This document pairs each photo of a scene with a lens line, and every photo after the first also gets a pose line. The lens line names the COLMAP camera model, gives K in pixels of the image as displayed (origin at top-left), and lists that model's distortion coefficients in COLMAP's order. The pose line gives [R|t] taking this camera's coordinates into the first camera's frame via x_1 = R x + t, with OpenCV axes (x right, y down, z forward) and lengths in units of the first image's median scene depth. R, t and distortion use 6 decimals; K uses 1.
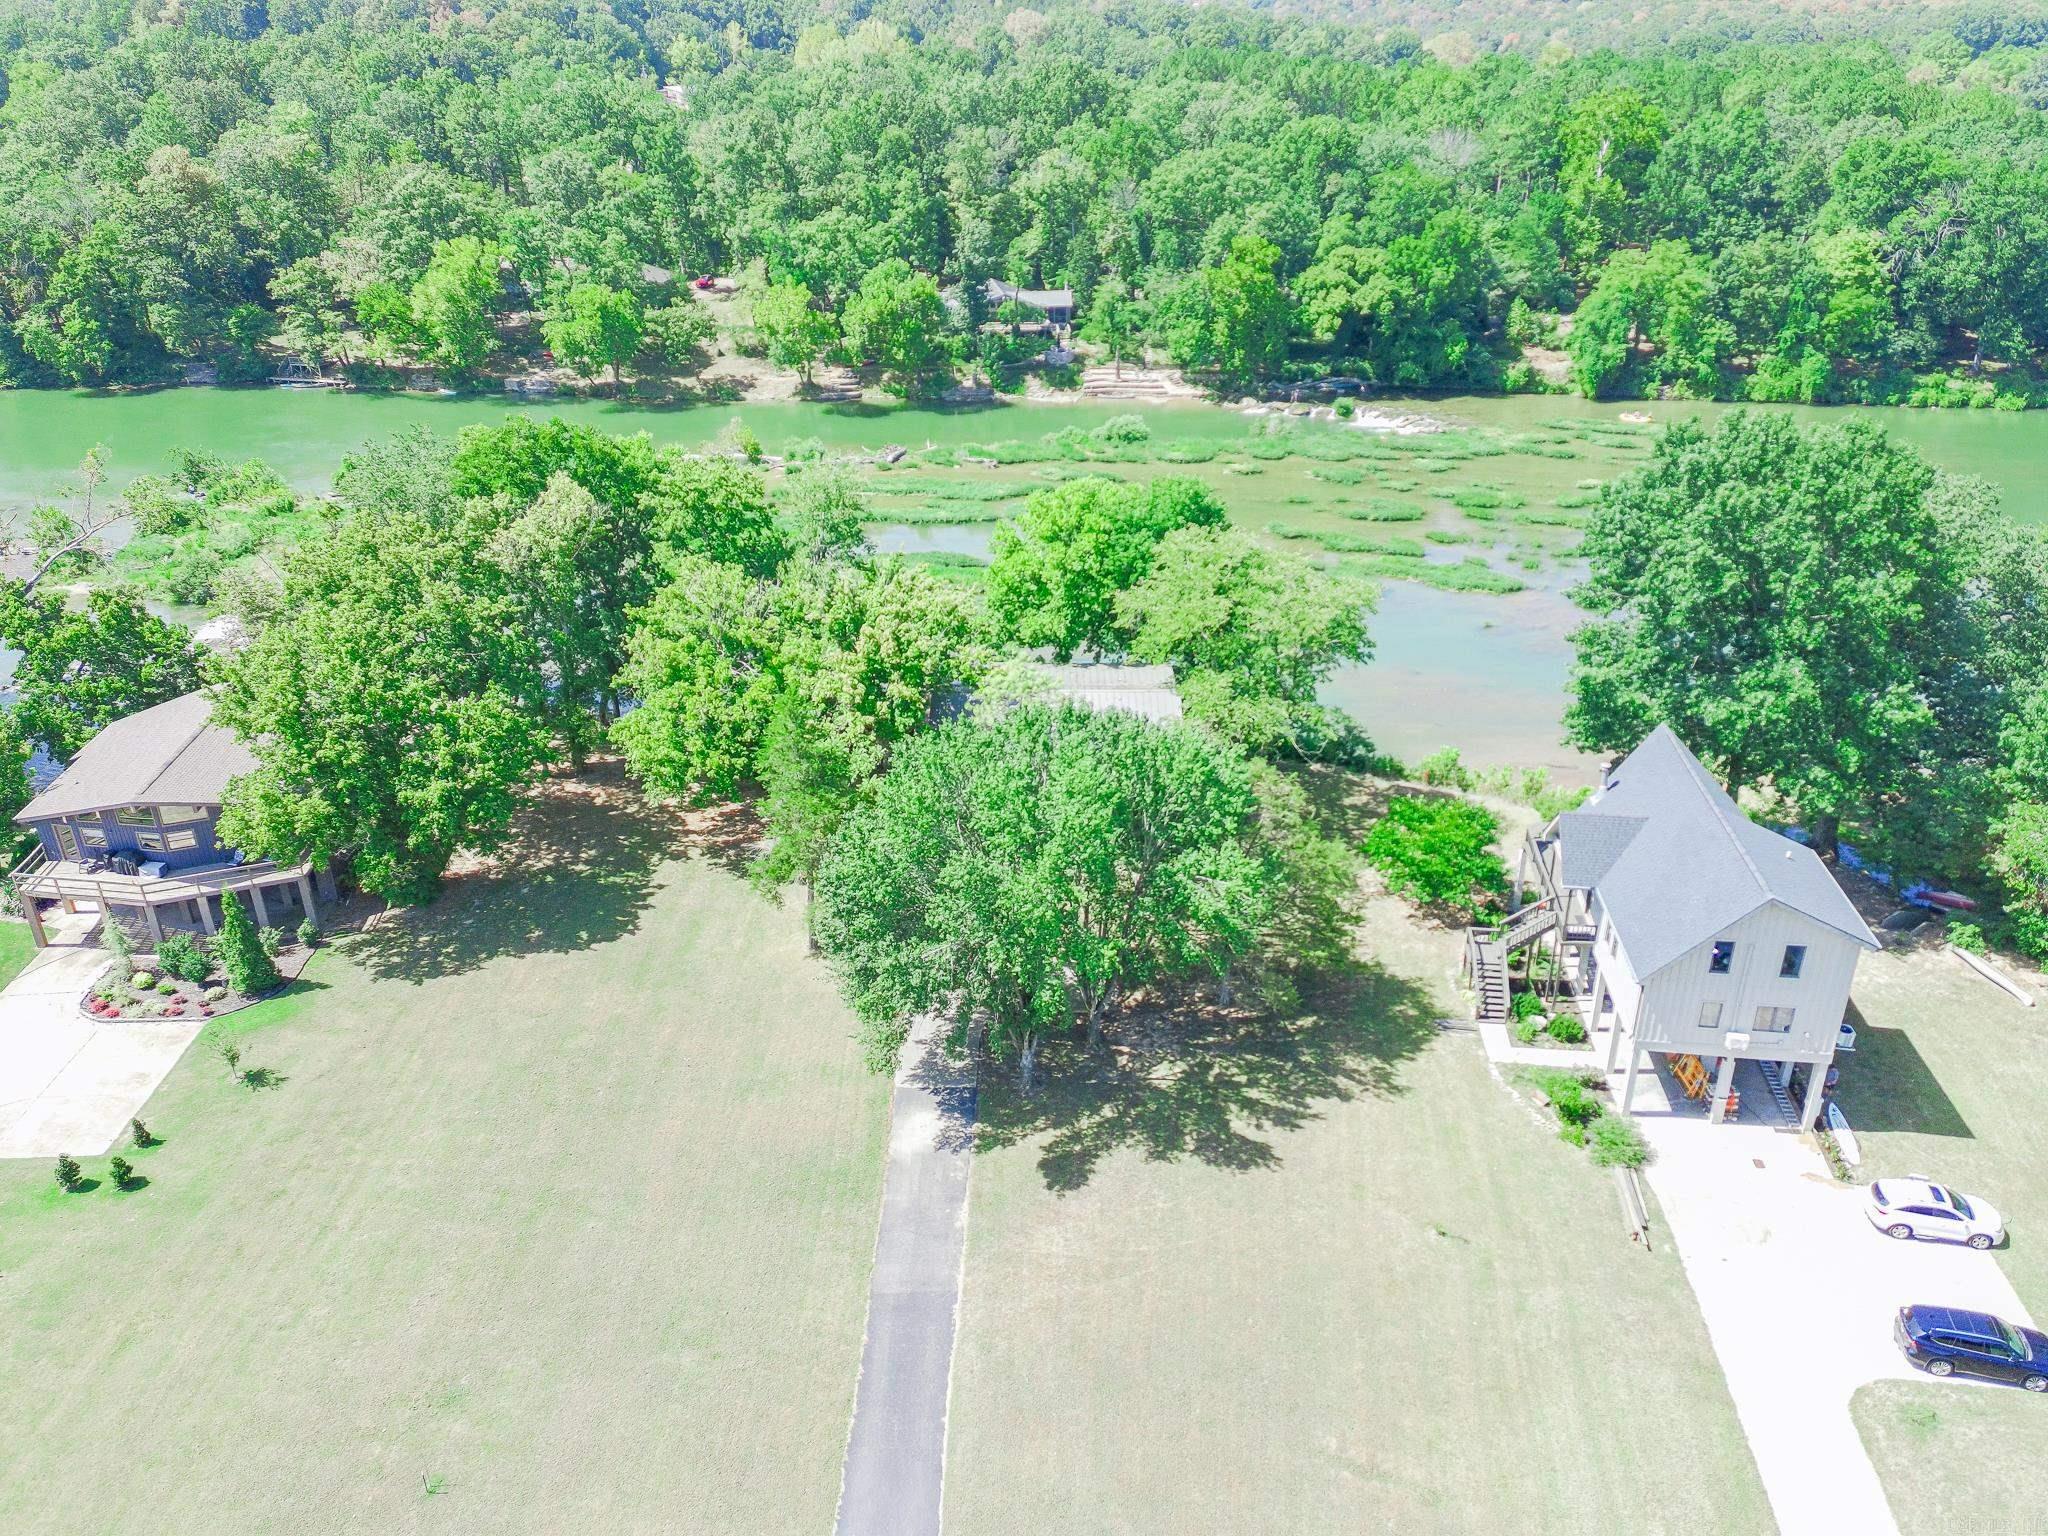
lens RADIAL K [[1487.2, 0, 1031.5], [0, 1487.2, 740.9], [0, 0, 1]] dist [0.081779, -0.064630]
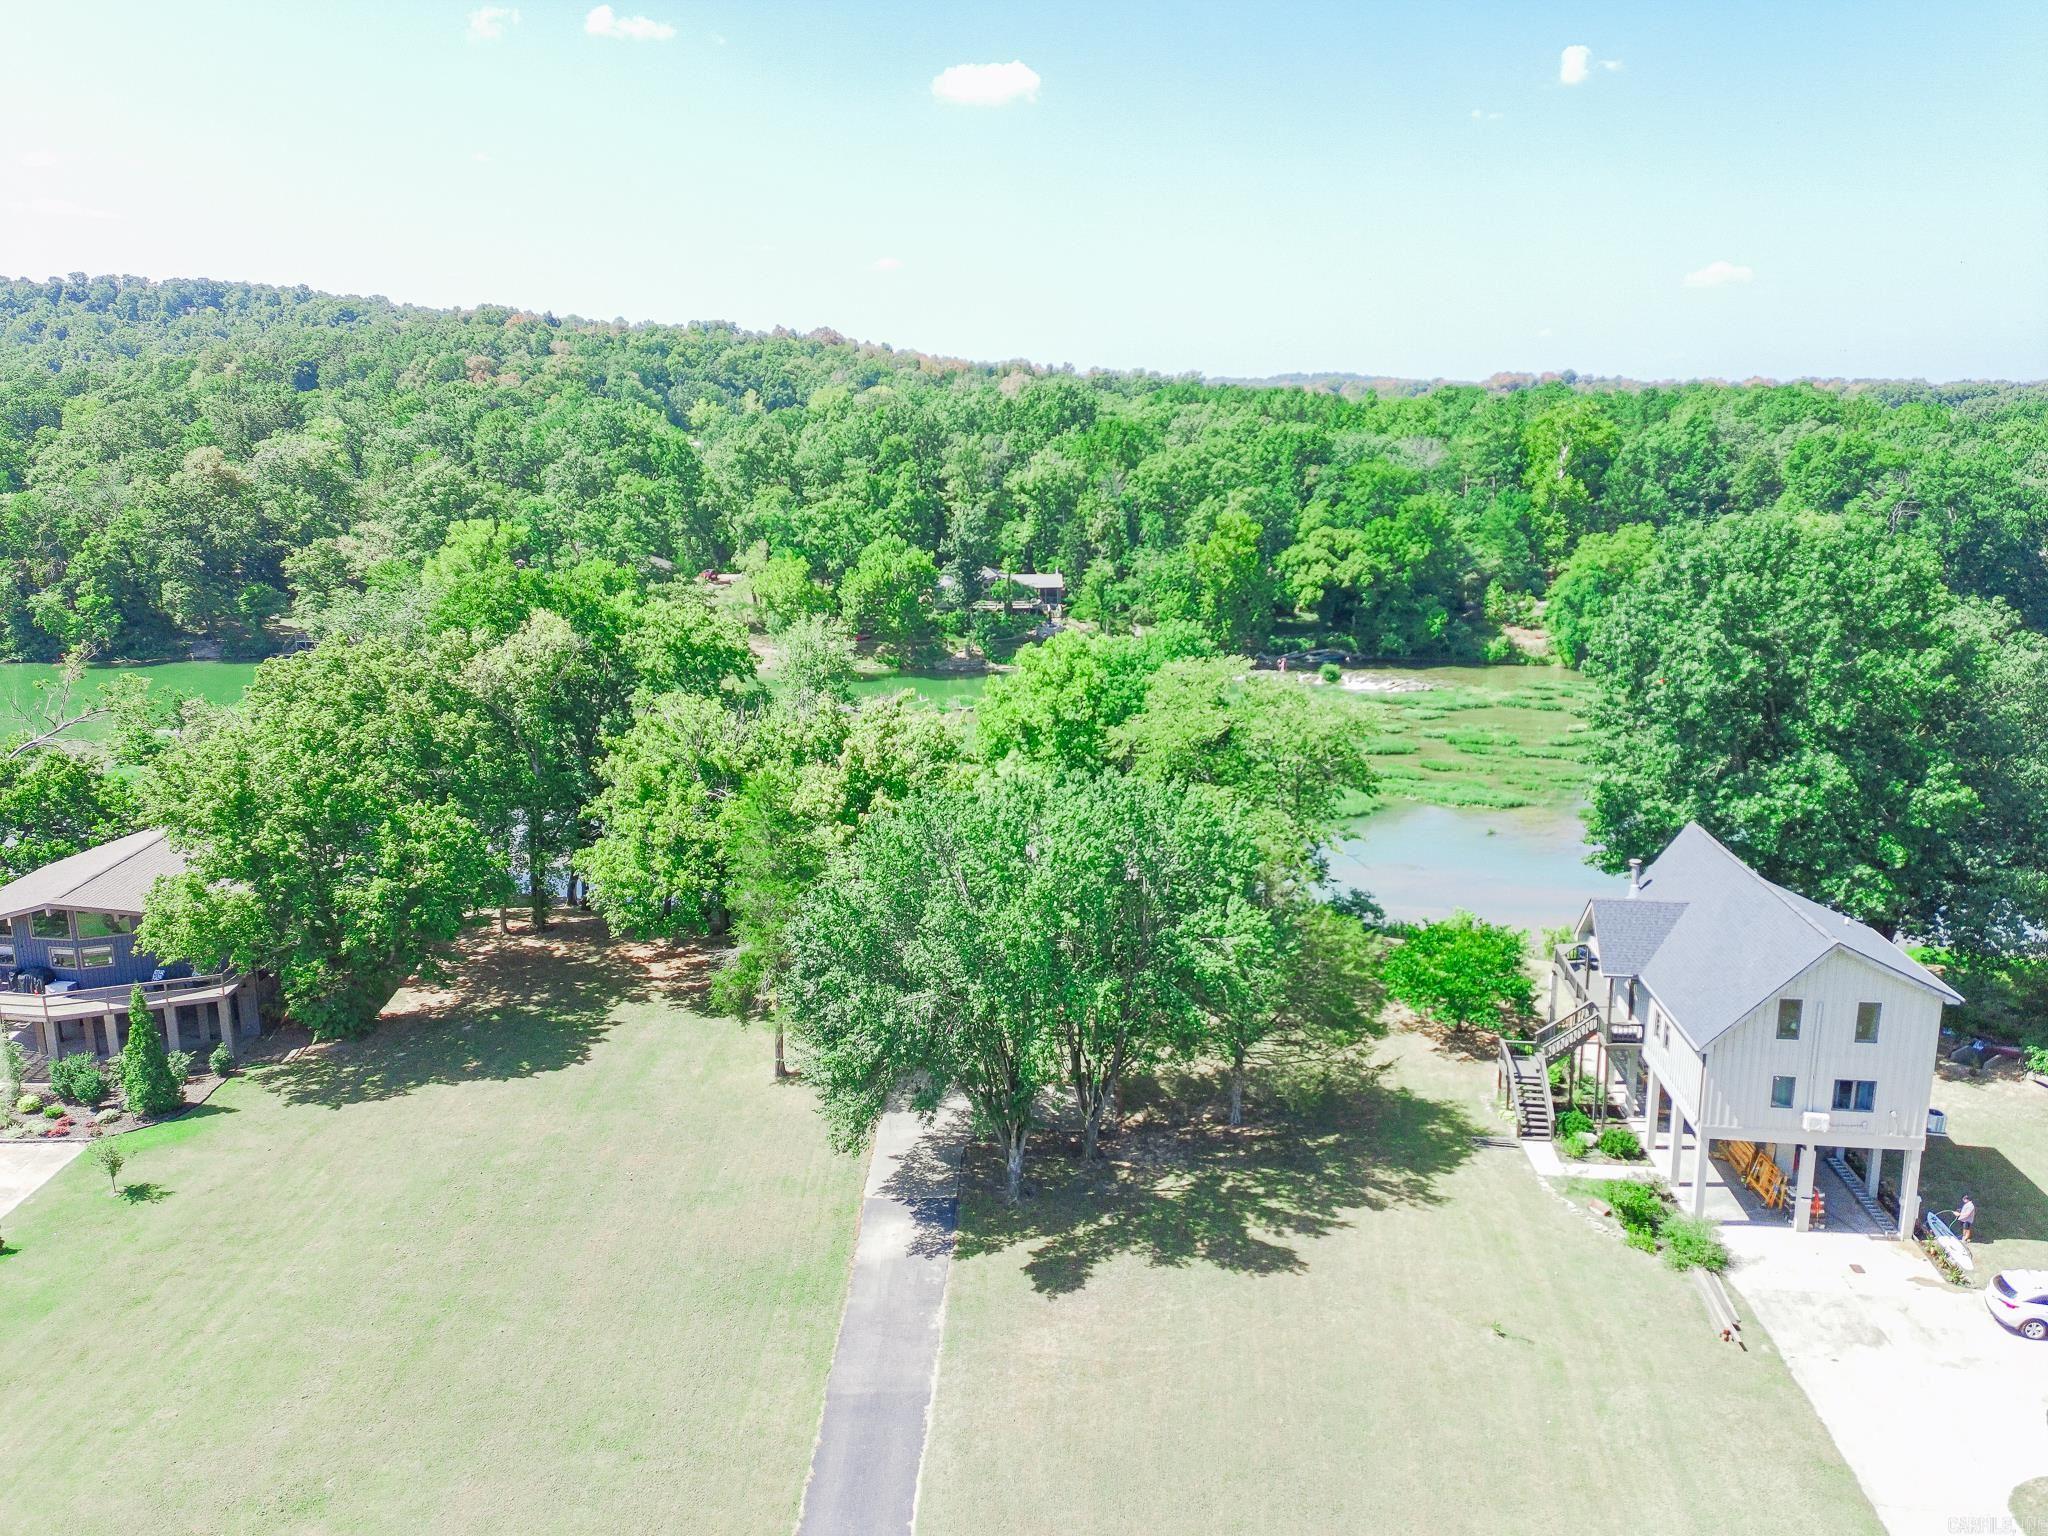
lens RADIAL K [[1487.2, 0, 1031.5], [0, 1487.2, 740.9], [0, 0, 1]] dist [0.081779, -0.064630]
pose [[0.999979, 0.003531, 0.005405, 0.000956], [-0.002227, 0.974441, -0.224633, 0.139247], [-0.006060, 0.224617, 0.974428, 0.066709]]
